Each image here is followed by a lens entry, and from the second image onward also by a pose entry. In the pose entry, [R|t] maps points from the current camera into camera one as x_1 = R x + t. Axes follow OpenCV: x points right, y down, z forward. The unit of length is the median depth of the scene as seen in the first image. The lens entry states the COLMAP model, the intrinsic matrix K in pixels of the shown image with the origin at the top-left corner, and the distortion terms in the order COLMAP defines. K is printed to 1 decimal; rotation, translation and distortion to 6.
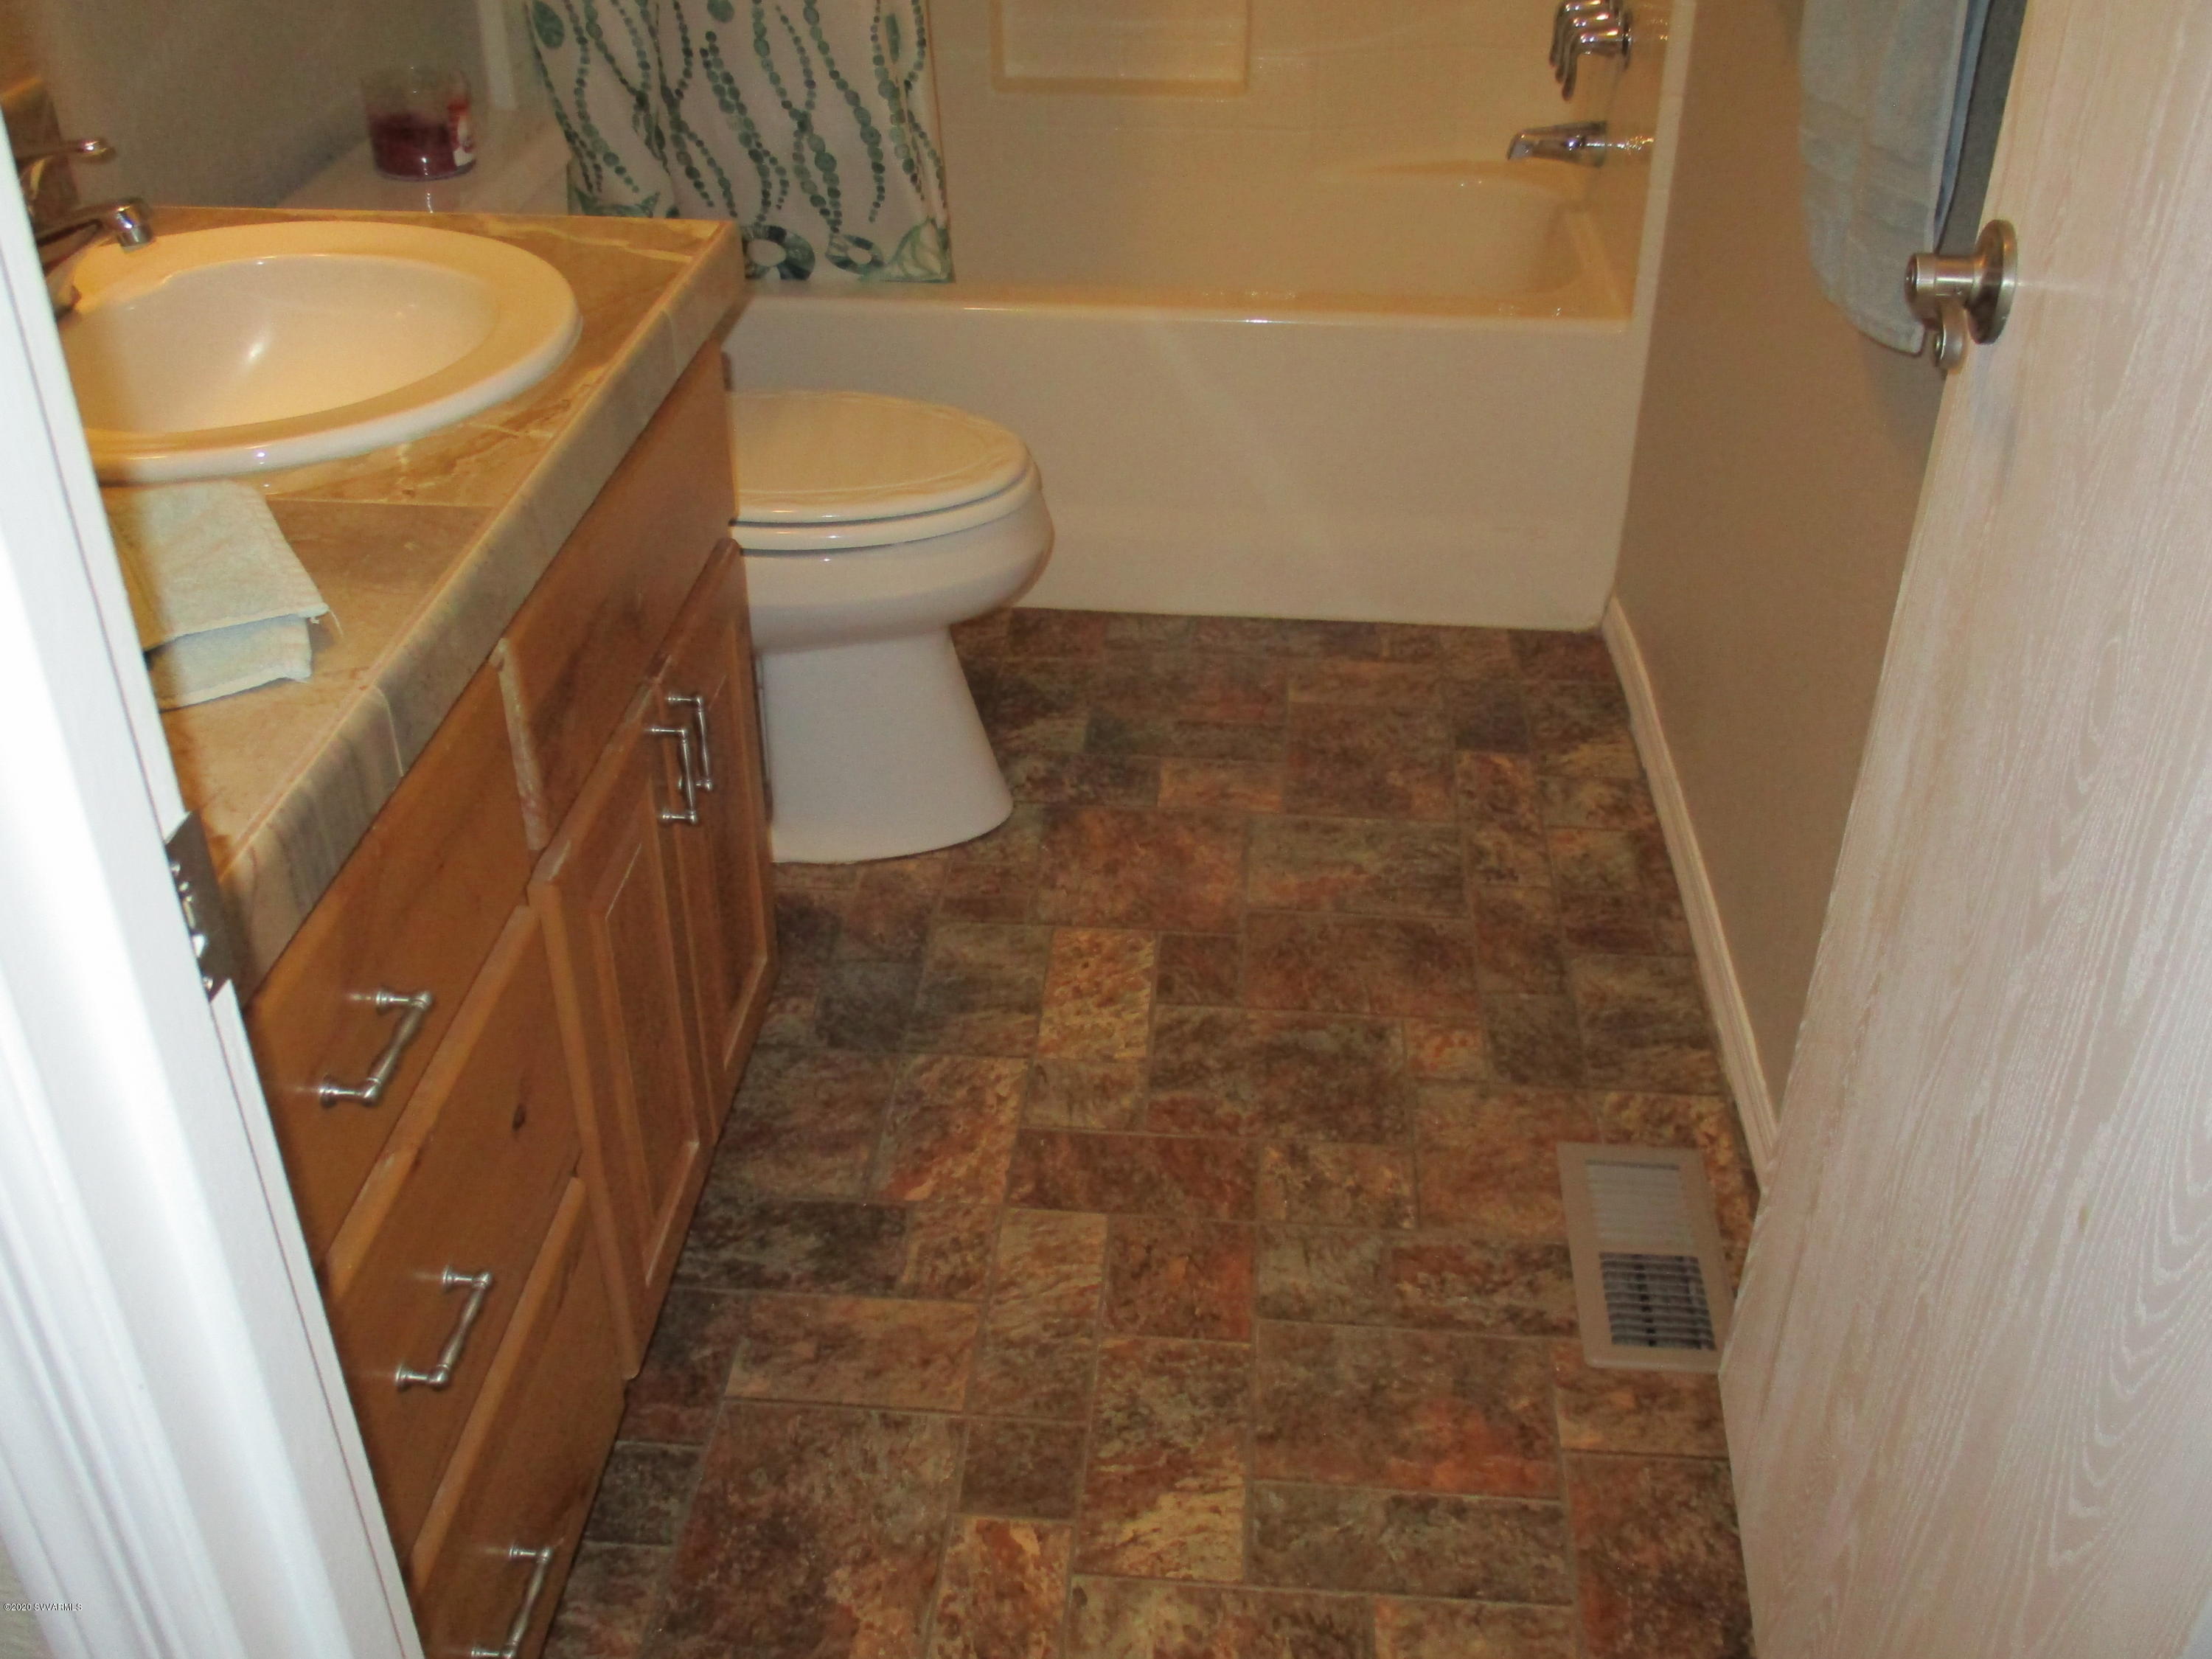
lens RADIAL K [[2100.0, 0, 1113.2], [0, 2100.0, 826.3], [0, 0, 1]] dist [-0.055490, 0.000000]
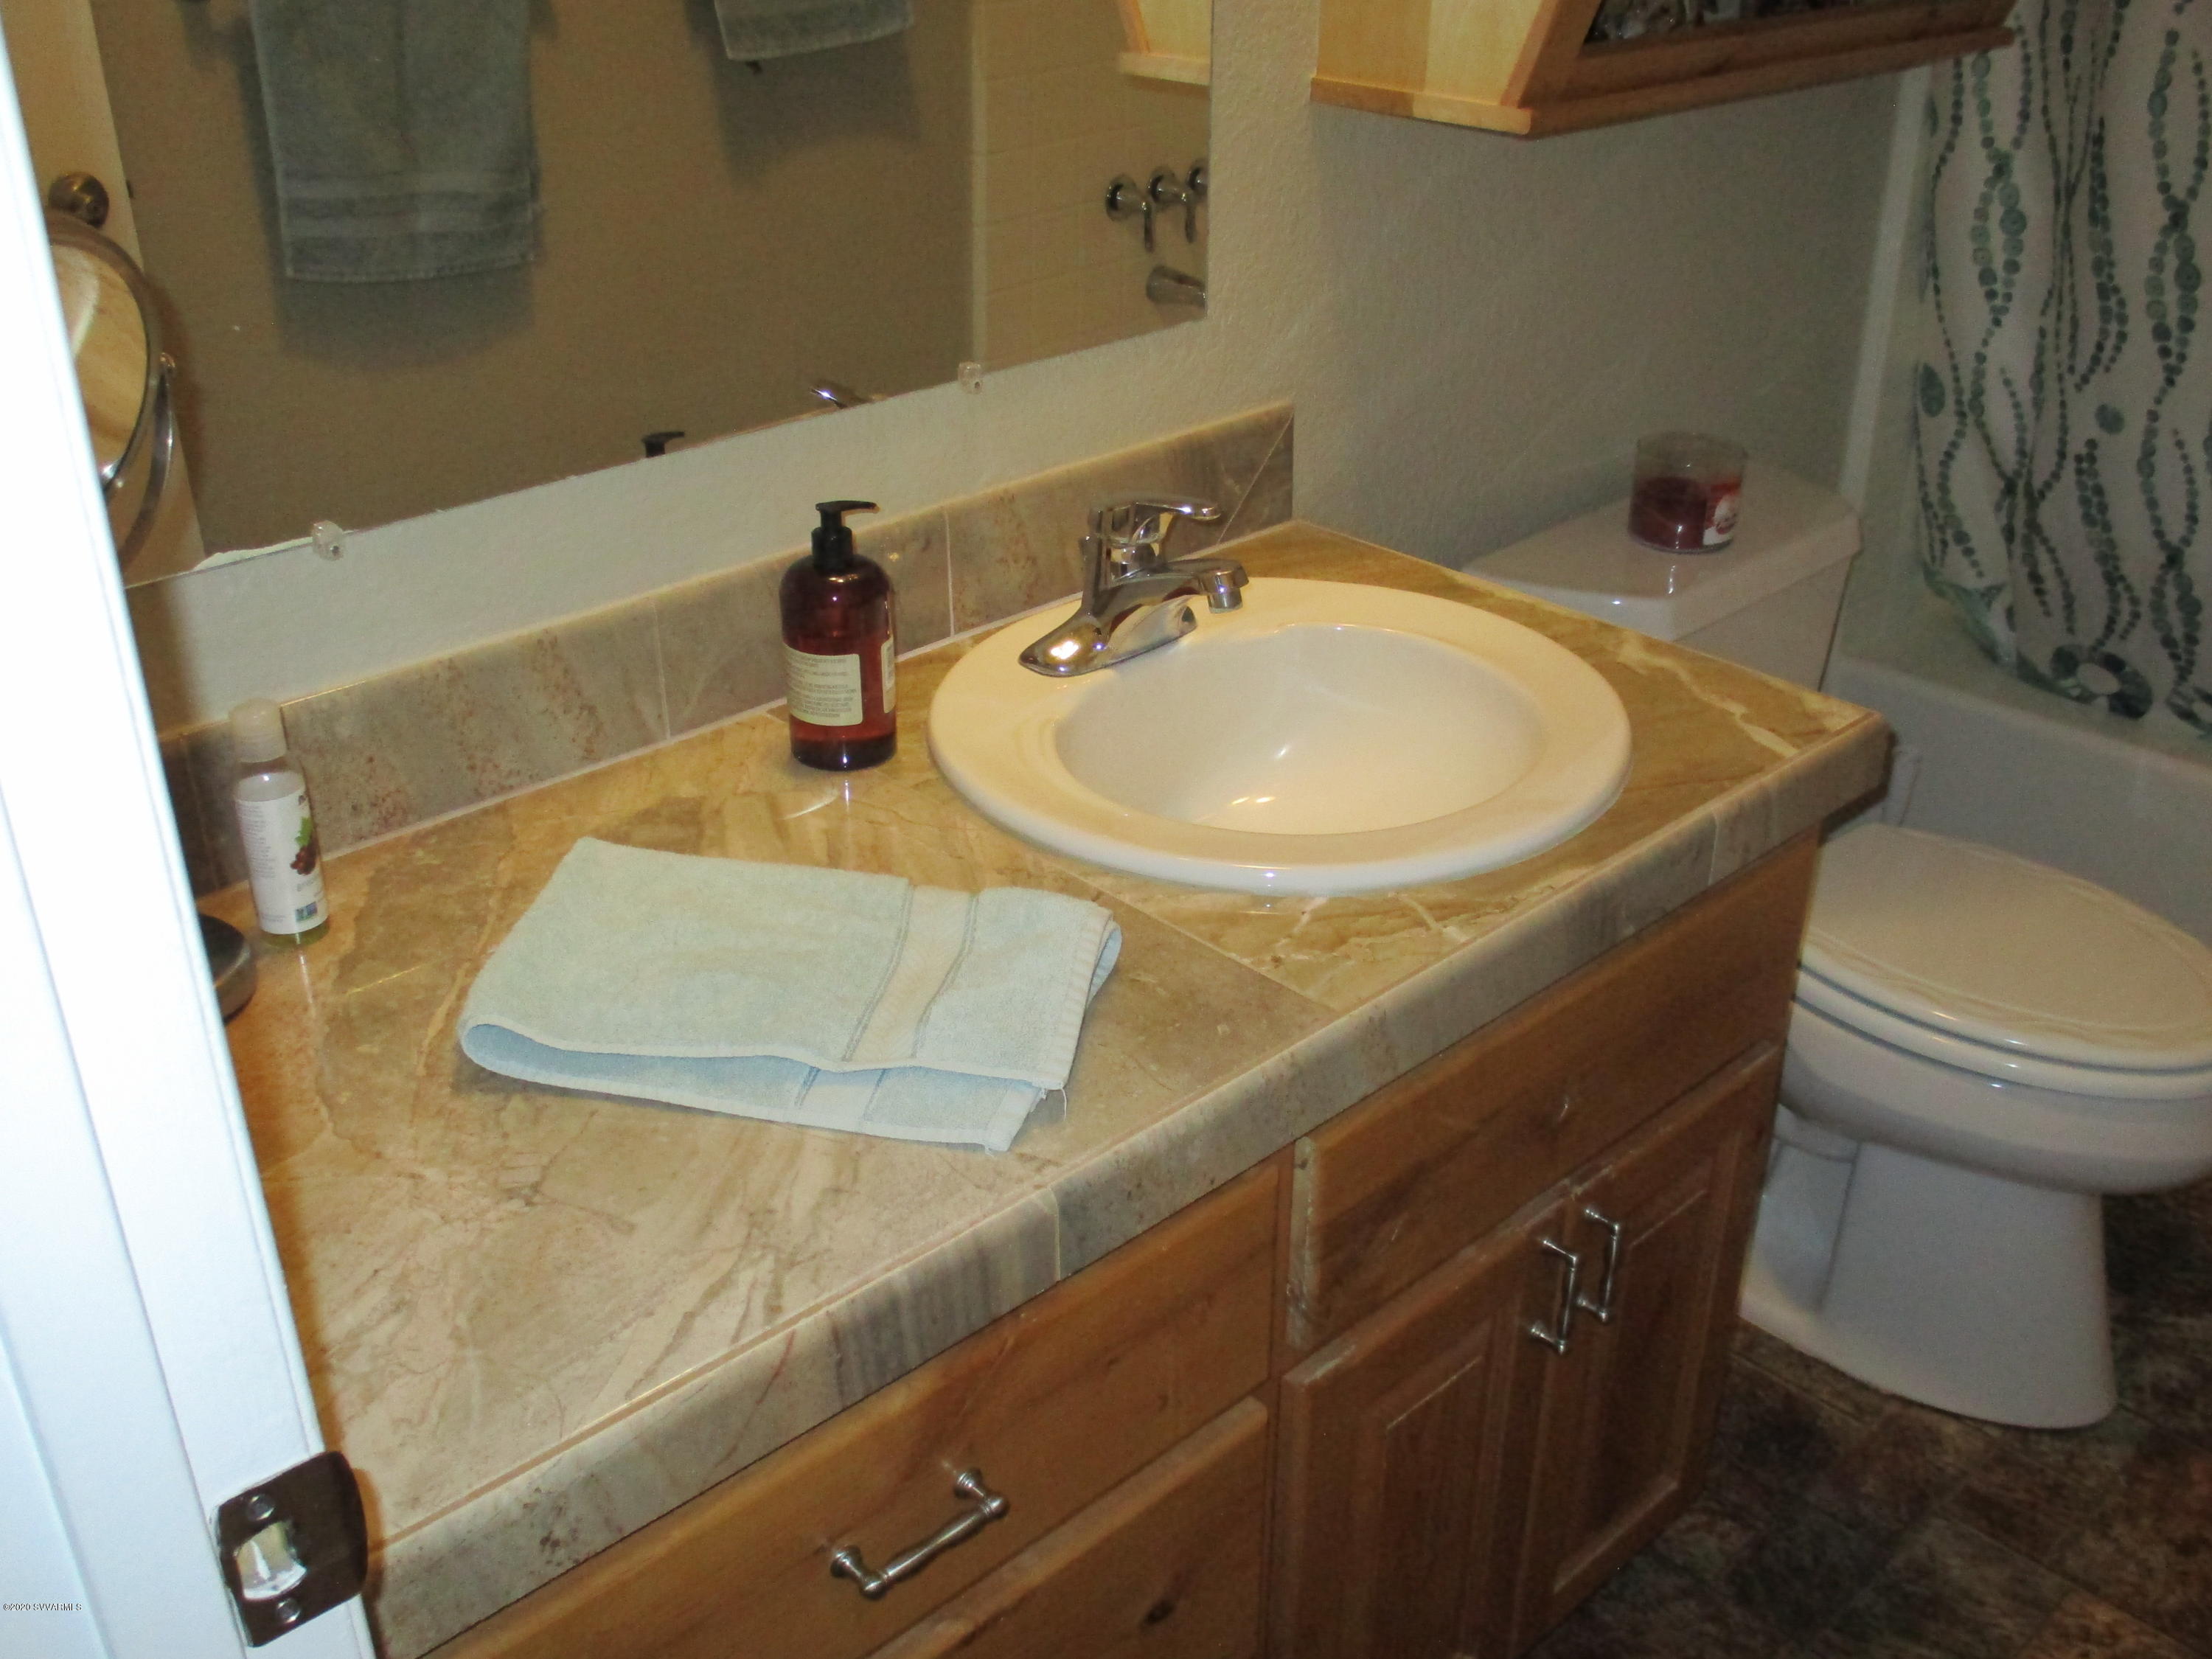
lens RADIAL K [[2100.0, 0, 1107.8], [0, 2100.0, 837.9], [0, 0, 1]] dist [-0.055490, 0.000000]
pose [[0.738706, 0.305406, -0.600866, 0.076202], [-0.357282, 0.933335, 0.035149, -0.103580], [0.571544, 0.188714, 0.798577, 0.088267]]
